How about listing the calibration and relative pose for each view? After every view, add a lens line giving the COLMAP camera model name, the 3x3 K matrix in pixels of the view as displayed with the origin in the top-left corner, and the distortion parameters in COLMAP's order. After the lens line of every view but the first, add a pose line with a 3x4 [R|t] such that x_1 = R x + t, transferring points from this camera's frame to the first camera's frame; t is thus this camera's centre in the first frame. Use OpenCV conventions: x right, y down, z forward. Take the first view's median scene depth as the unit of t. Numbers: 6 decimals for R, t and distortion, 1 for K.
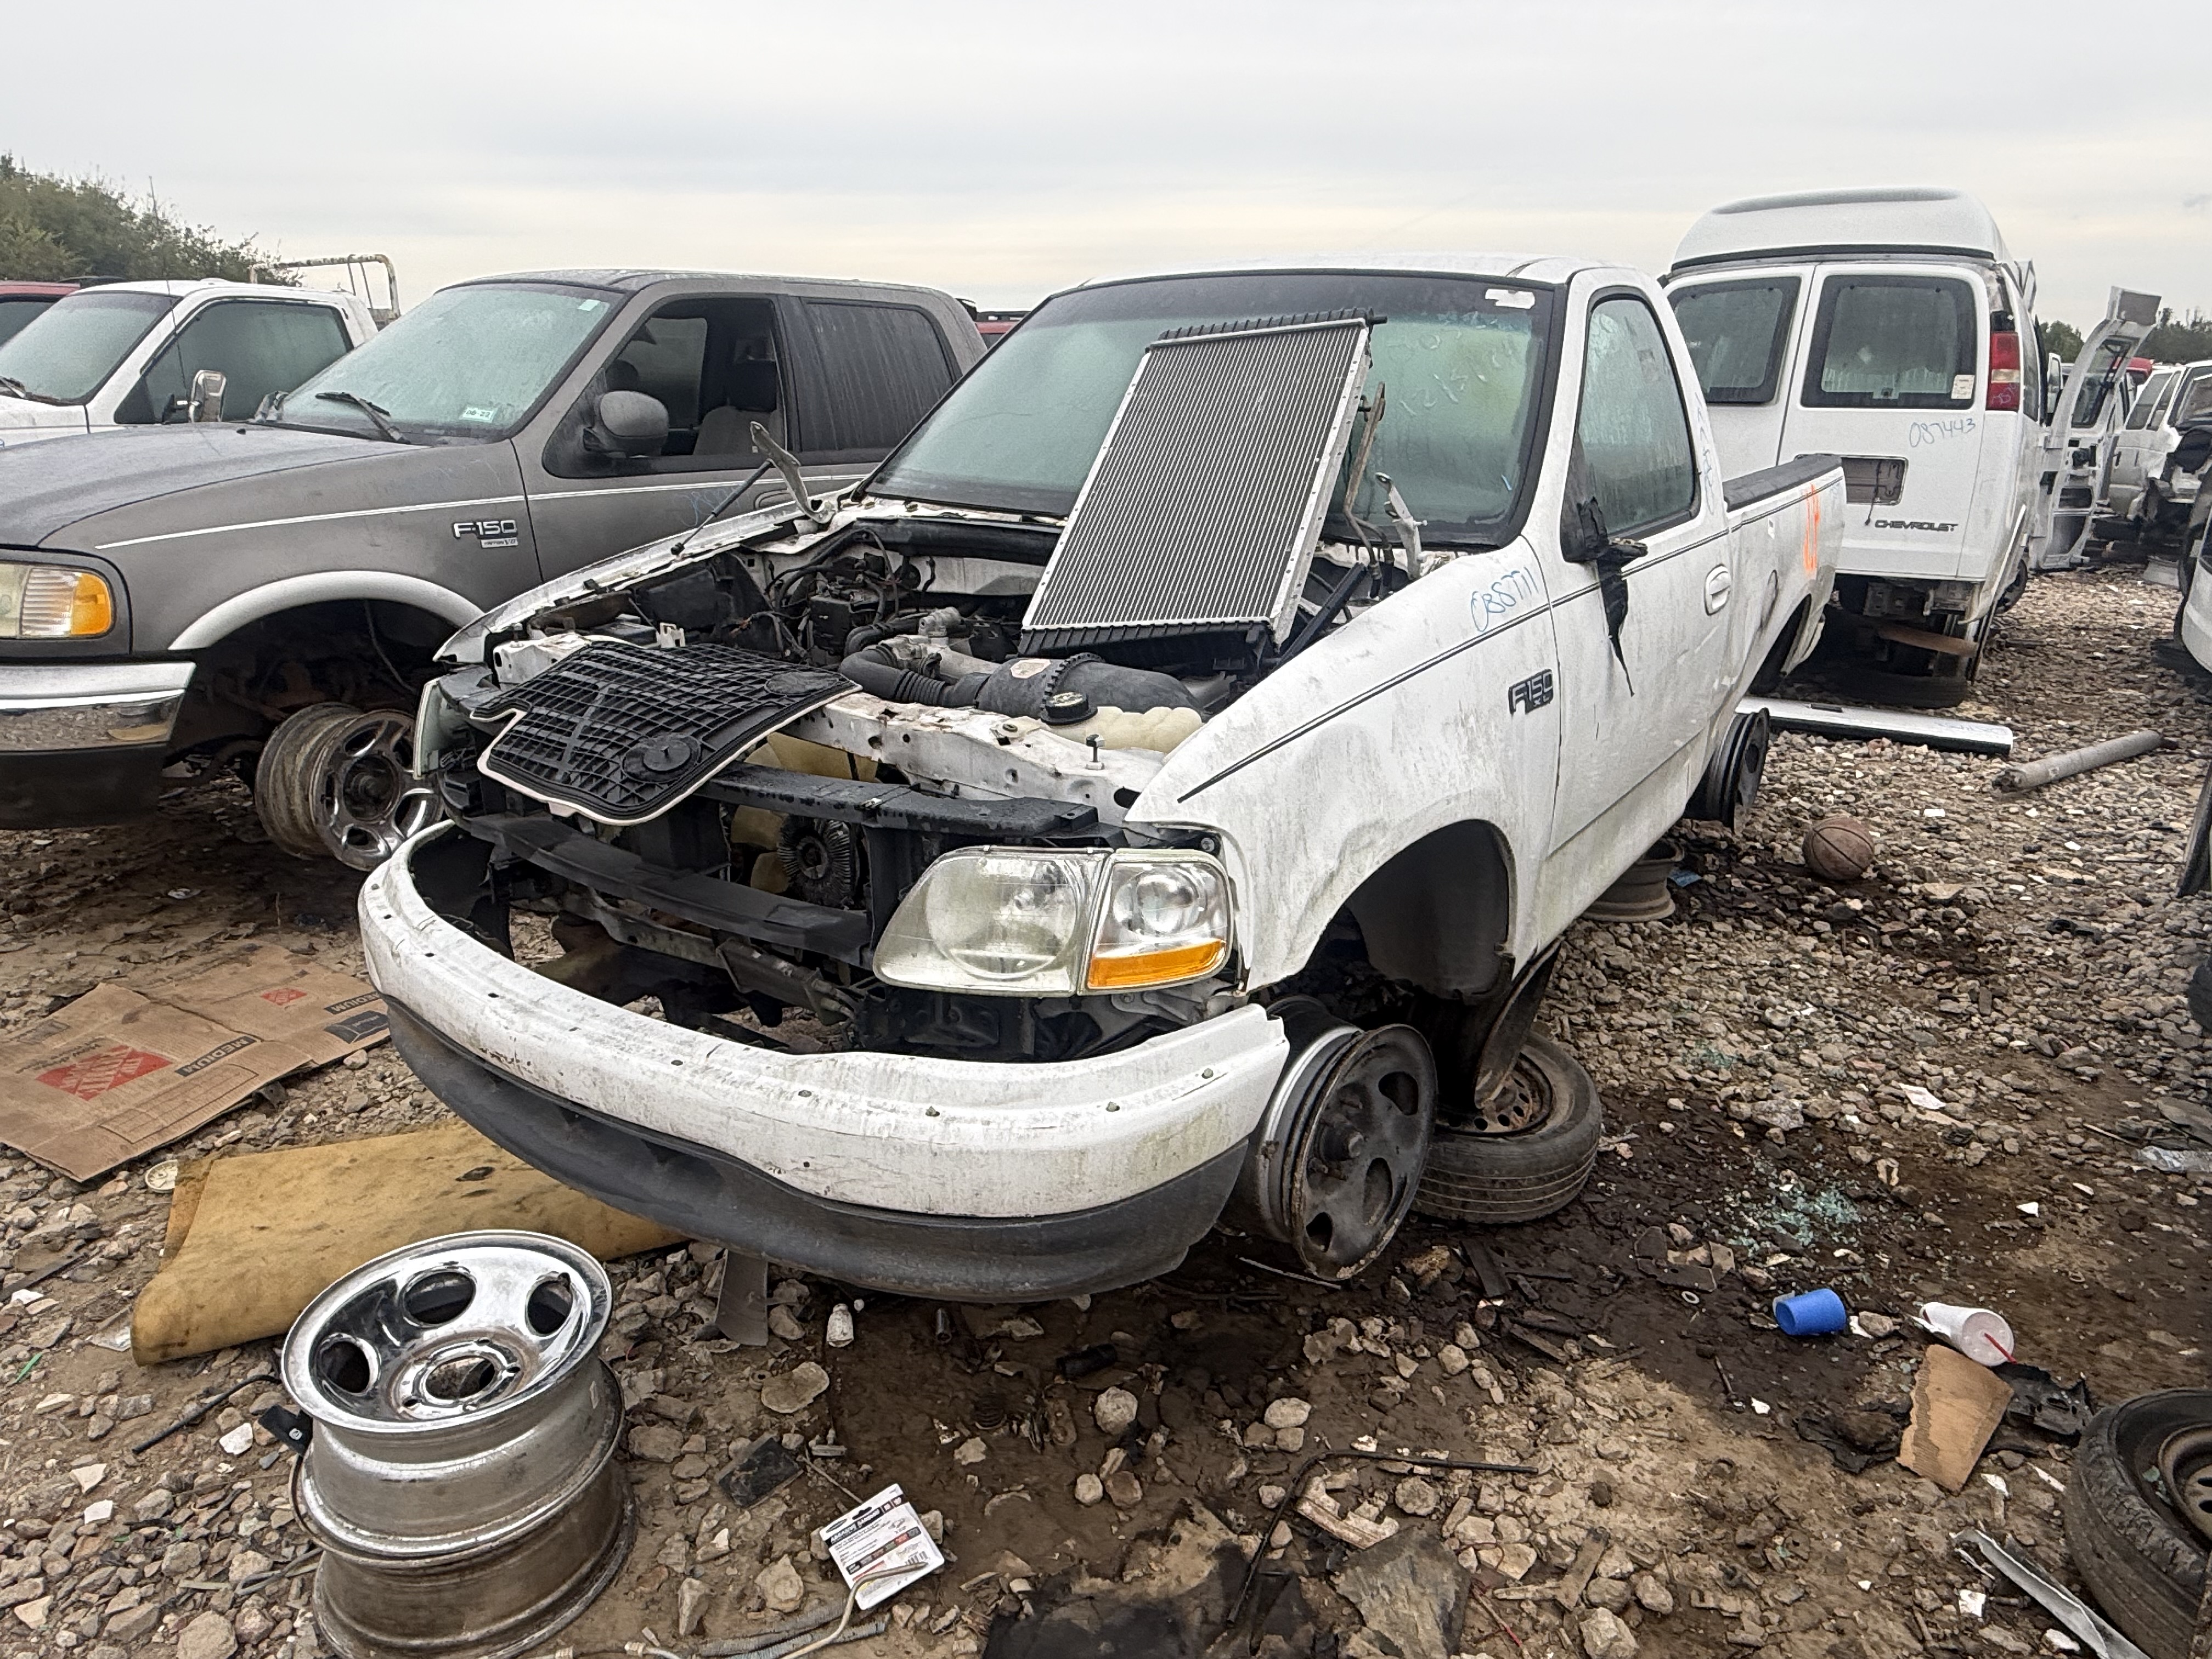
lens RADIAL K [[1319.1, 0, 1106.0], [0, 1319.1, 829.5], [0, 0, 1]] dist [-0.001770, 0.000531]
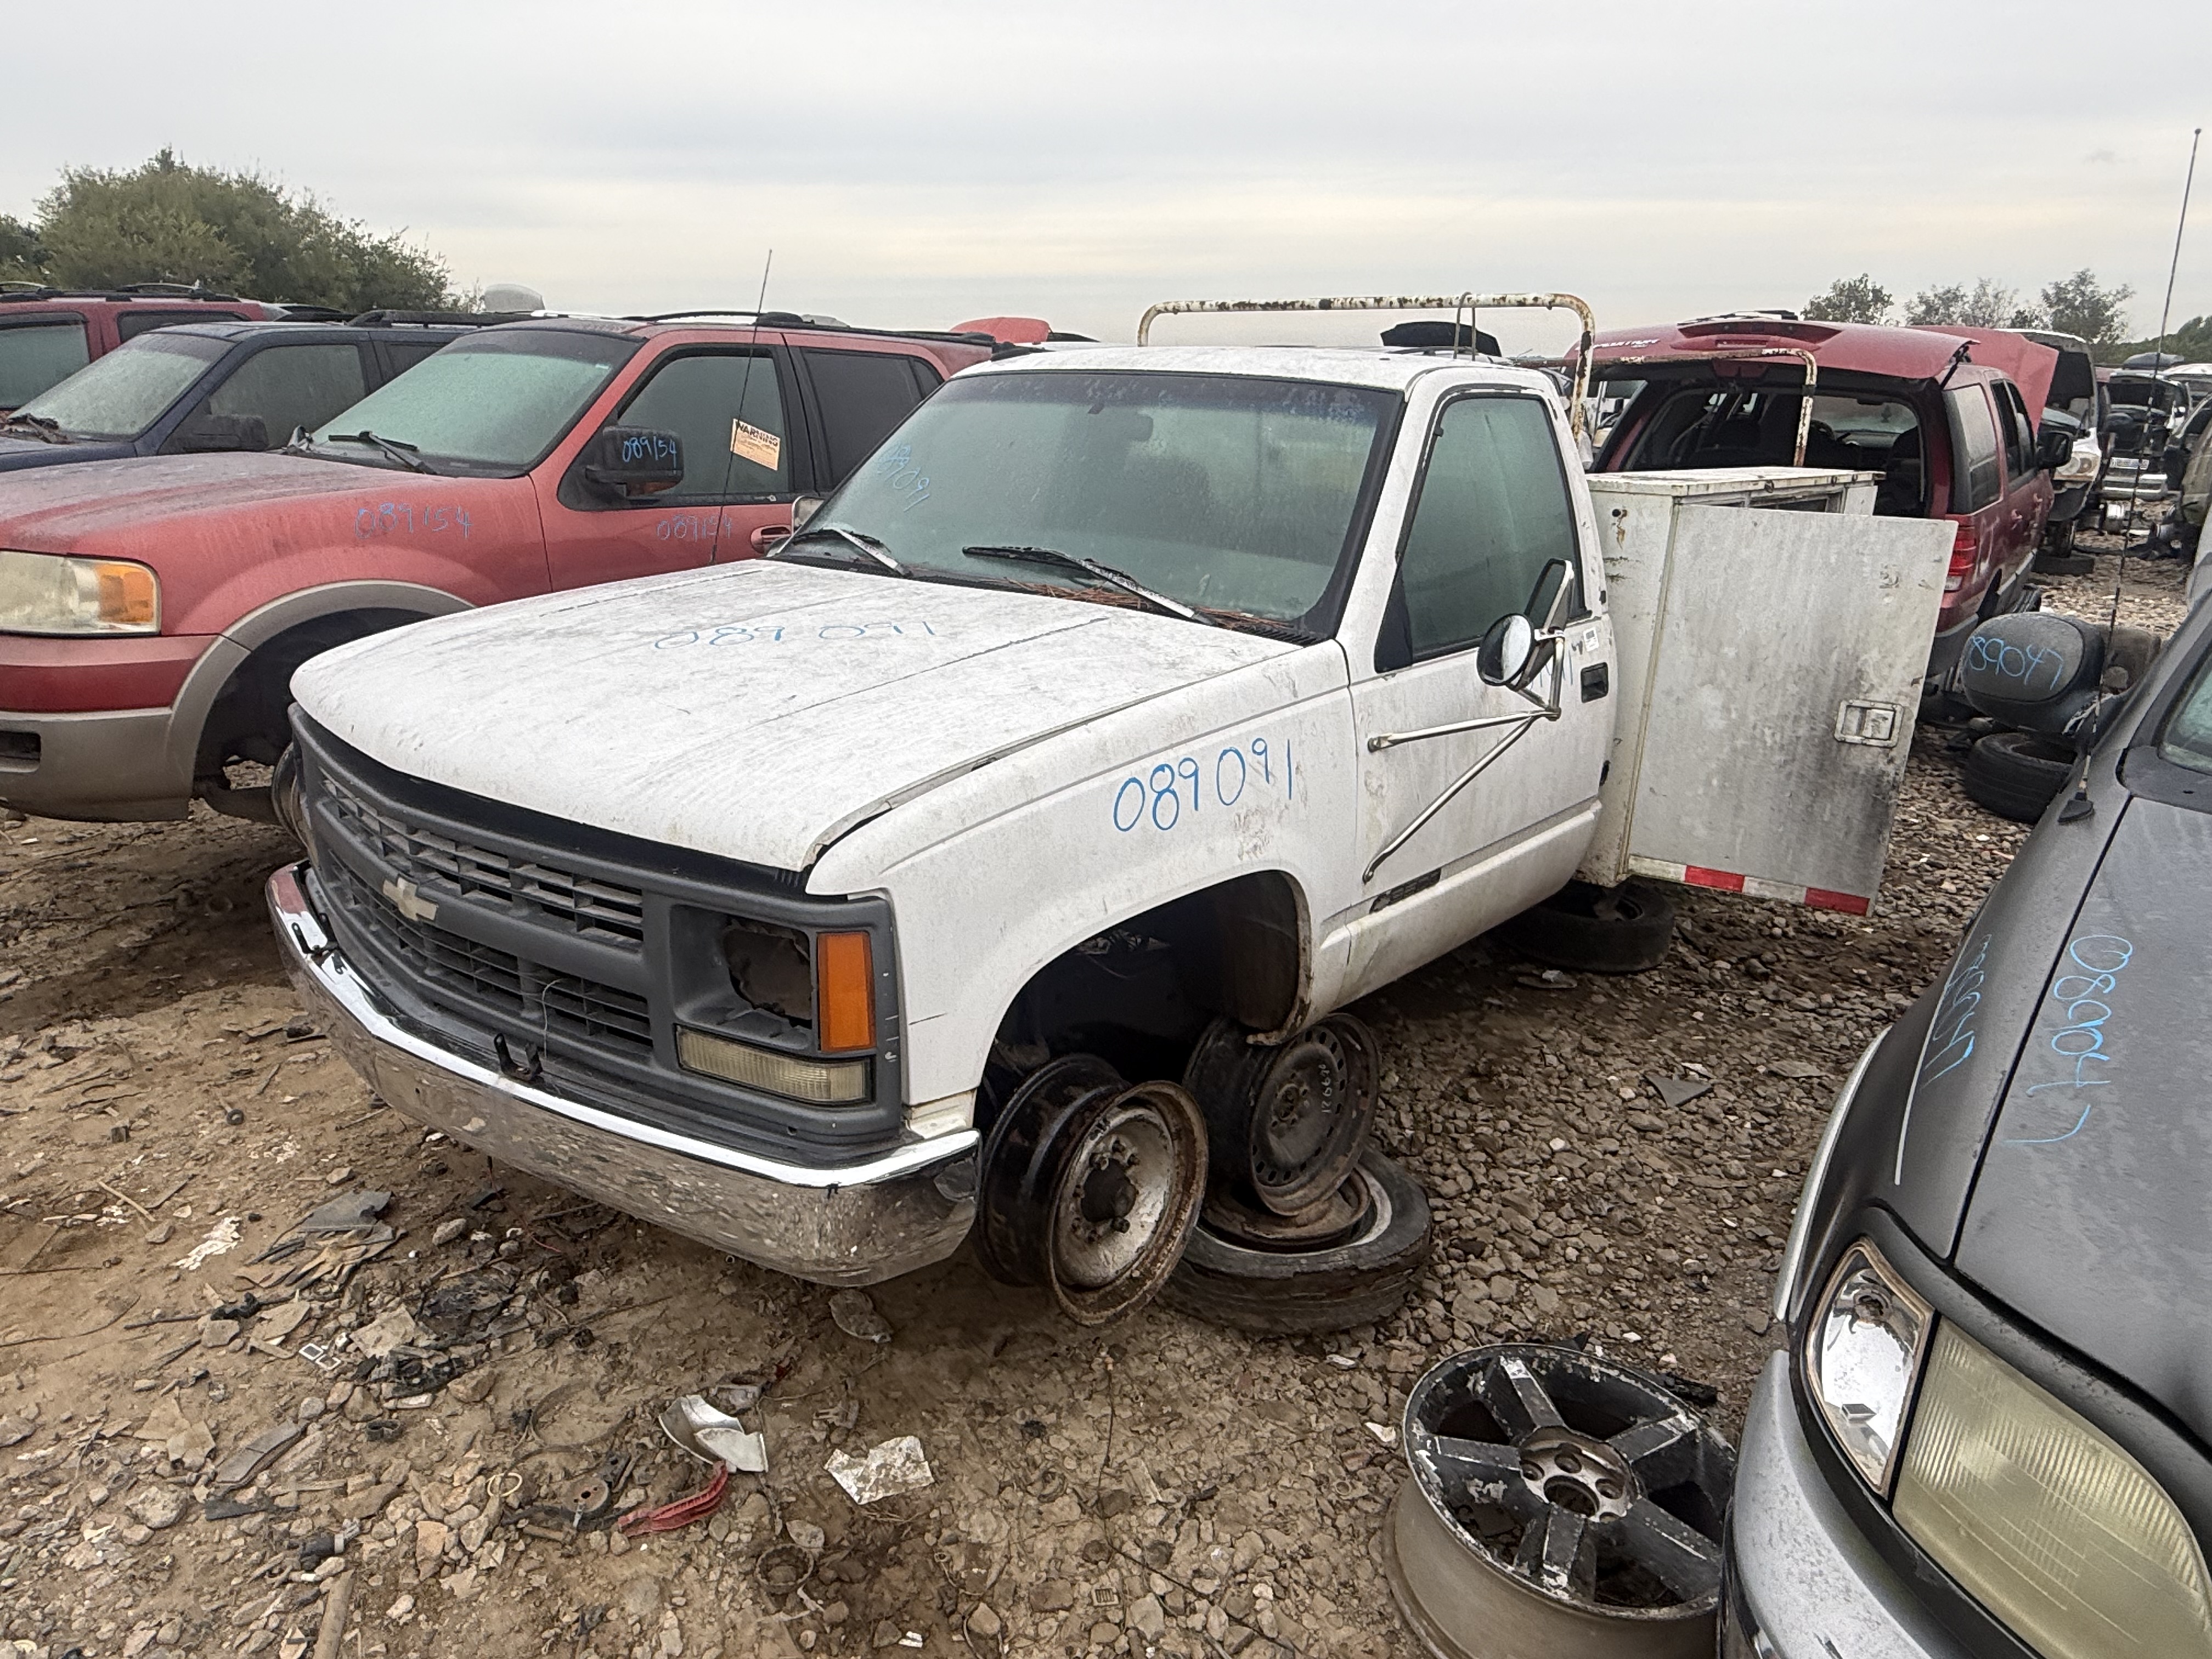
lens RADIAL K [[1319.1, 0, 1106.0], [0, 1319.1, 829.5], [0, 0, 1]] dist [-0.001770, 0.000531]
pose [[0.998451, 0.023660, -0.050353, -0.967094], [-0.023452, 0.999714, 0.004728, -0.295034], [0.050451, -0.003540, 0.998720, 0.621777]]
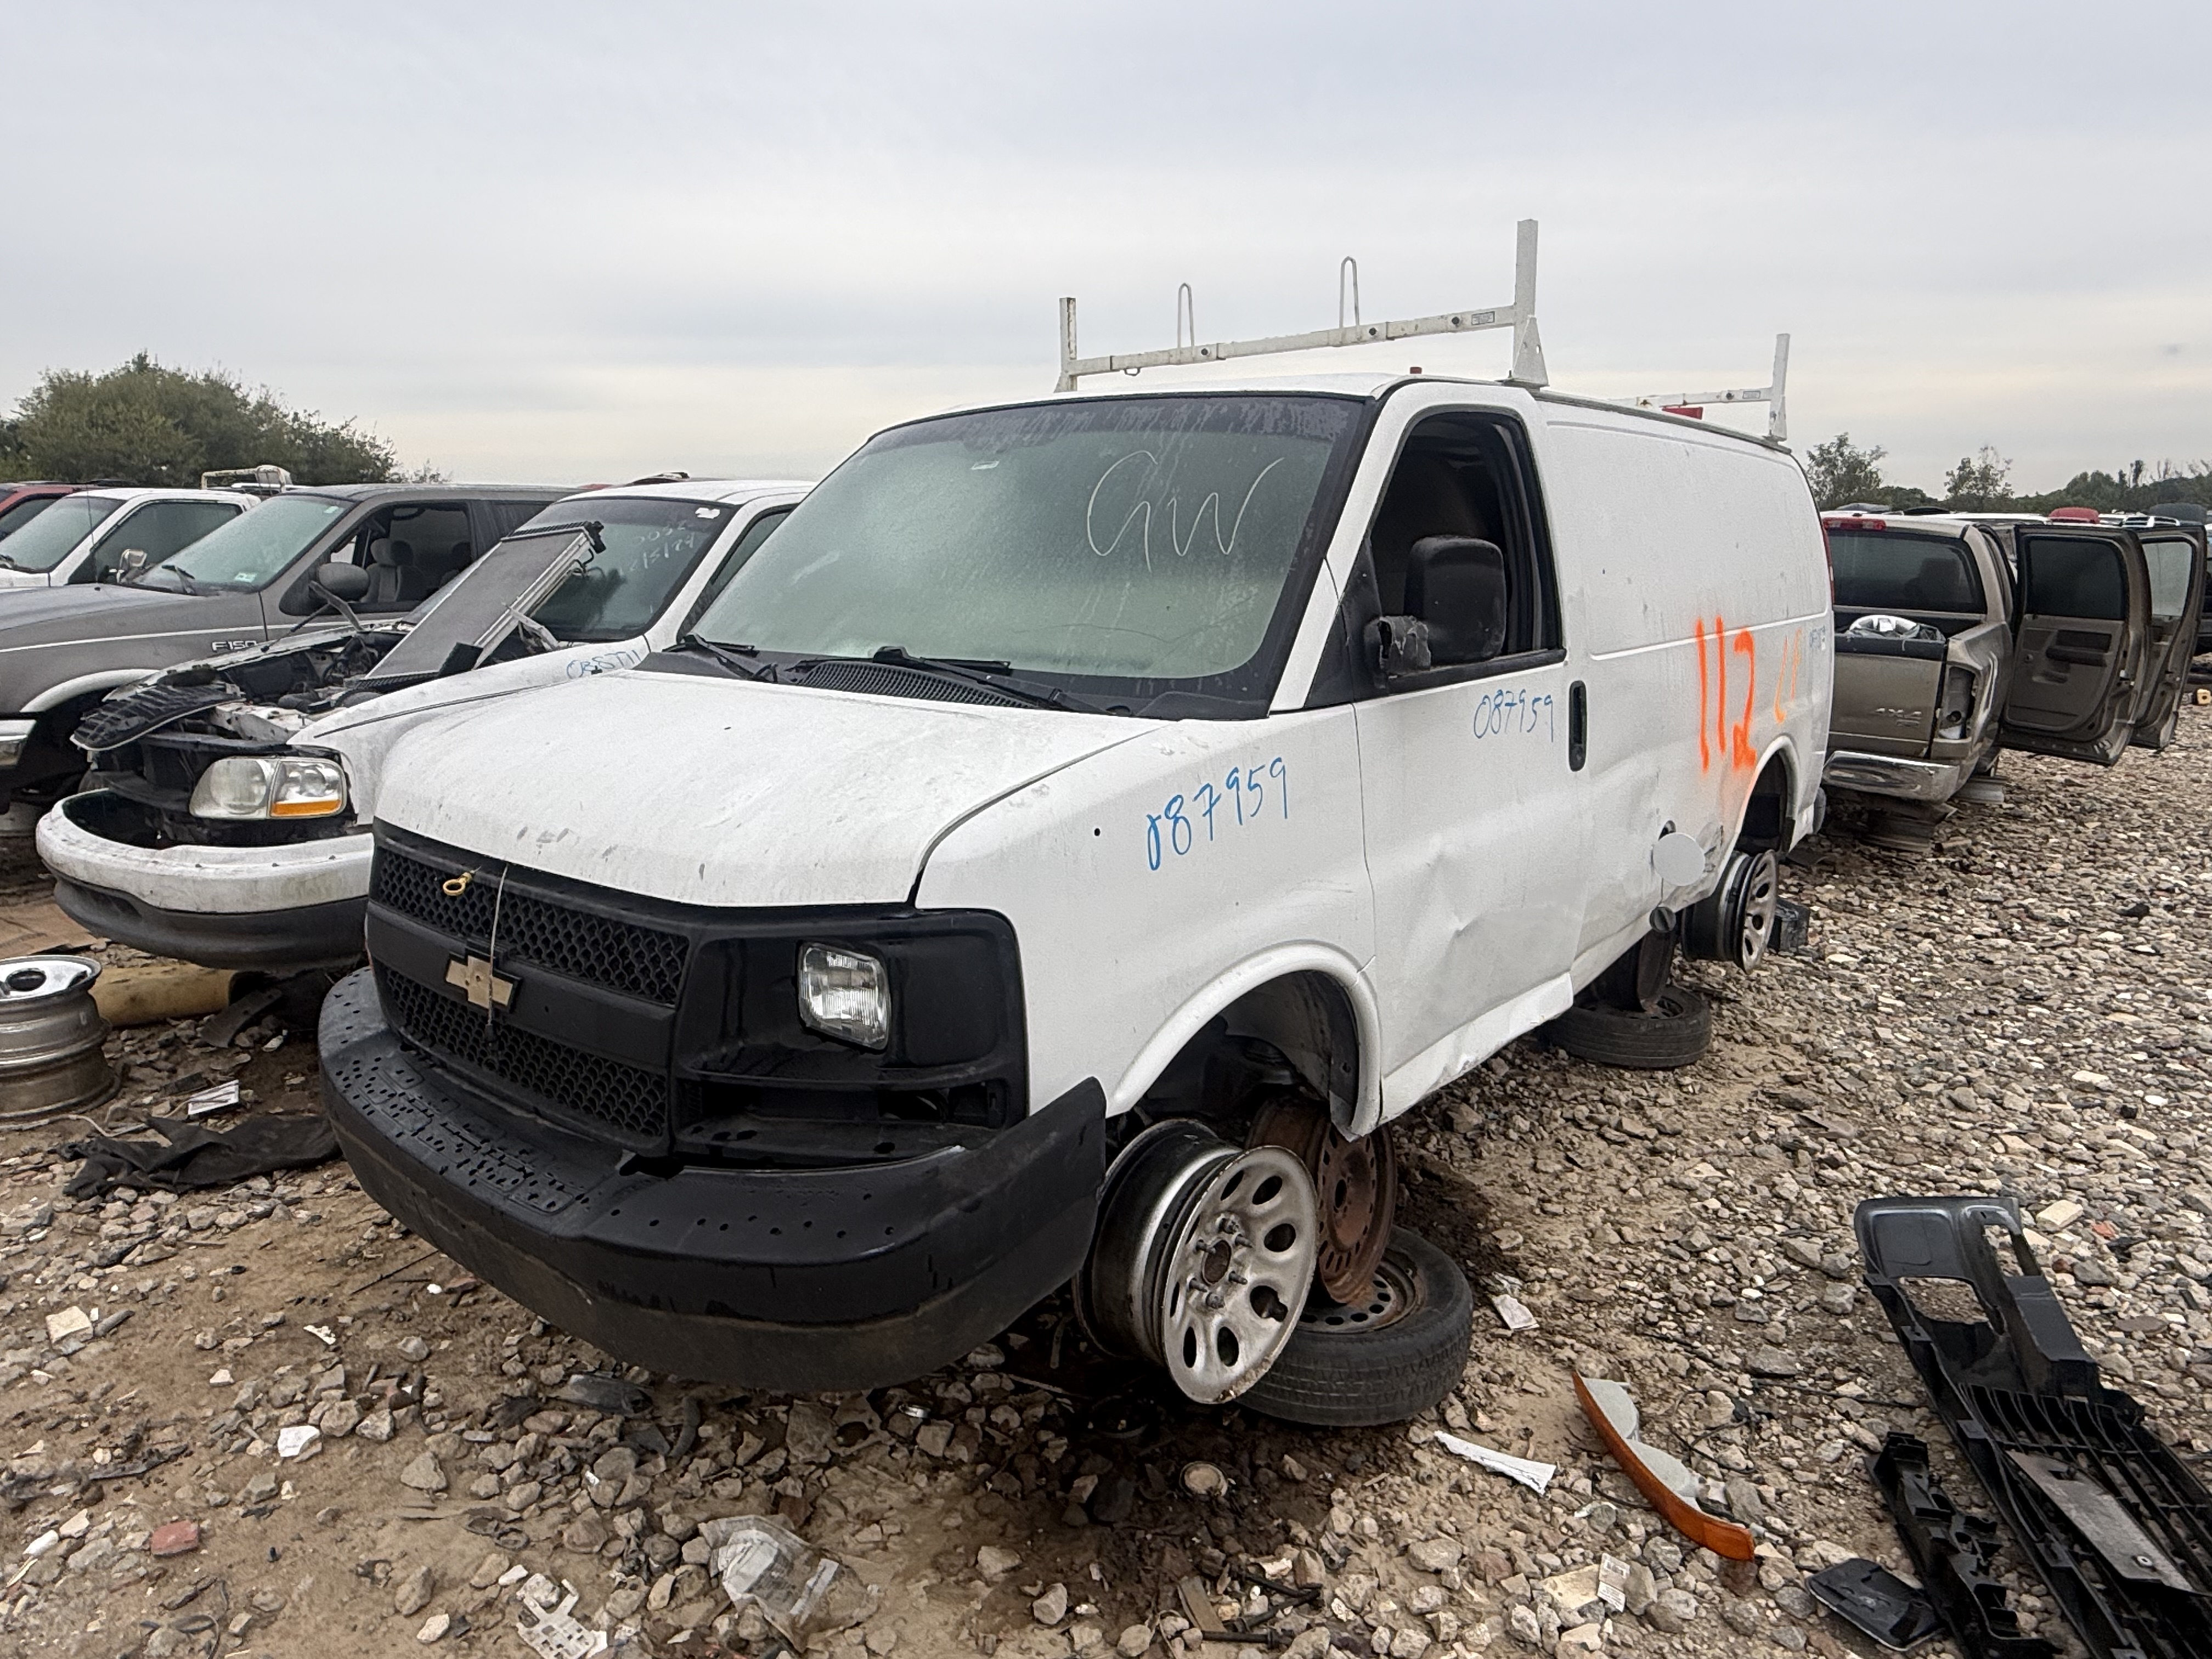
lens RADIAL K [[1319.1, 0, 1106.0], [0, 1319.1, 829.5], [0, 0, 1]] dist [-0.001770, 0.000531]
pose [[0.998879, 0.003301, -0.047226, 0.589345], [-0.008534, 0.993778, -0.111051, 0.146442], [0.046565, 0.111329, 0.992692, -0.468265]]
